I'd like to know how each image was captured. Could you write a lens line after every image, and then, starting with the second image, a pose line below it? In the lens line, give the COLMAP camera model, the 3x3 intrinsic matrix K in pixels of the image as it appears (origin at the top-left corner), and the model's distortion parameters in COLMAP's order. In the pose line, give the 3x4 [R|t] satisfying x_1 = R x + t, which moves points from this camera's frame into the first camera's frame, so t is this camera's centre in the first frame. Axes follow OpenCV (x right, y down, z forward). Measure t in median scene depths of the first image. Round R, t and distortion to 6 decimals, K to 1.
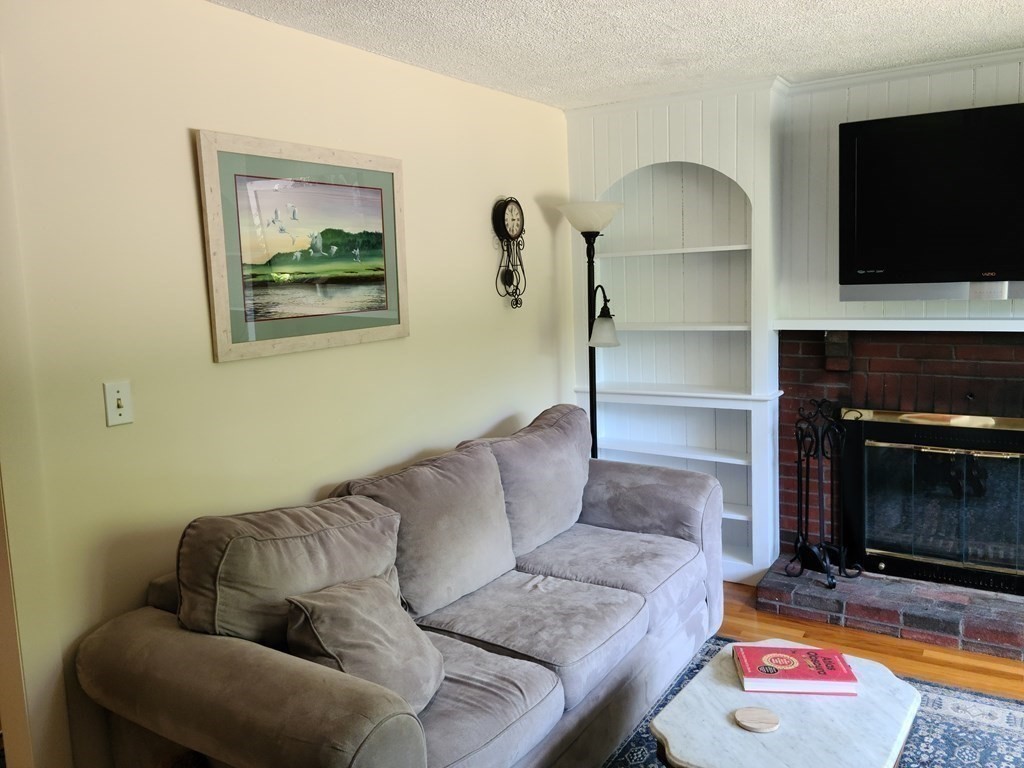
lens RADIAL K [[817.5, 0, 512.1], [0, 817.5, 393.7], [0, 0, 1]] dist [0.141207, -0.184176]
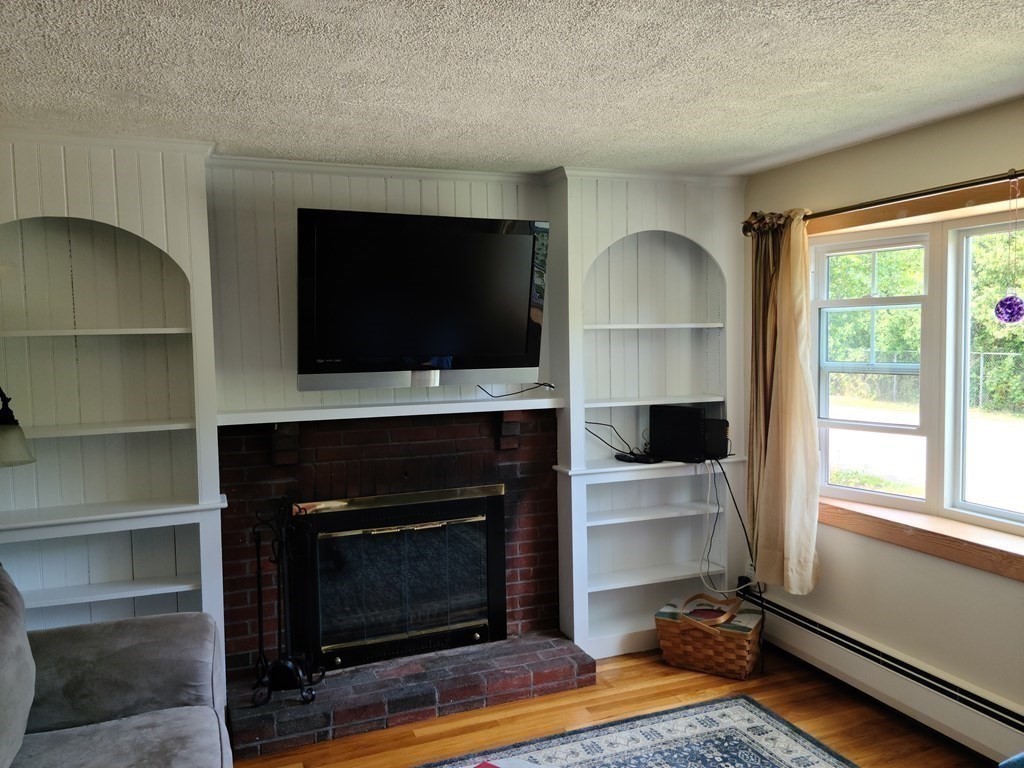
lens RADIAL K [[817.5, 0, 512.1], [0, 817.5, 393.7], [0, 0, 1]] dist [0.141207, -0.184176]
pose [[0.572784, -0.036788, 0.818880, -0.233334], [0.117390, 0.992377, -0.037528, -0.044060], [-0.811257, 0.117624, 0.572736, 0.259773]]
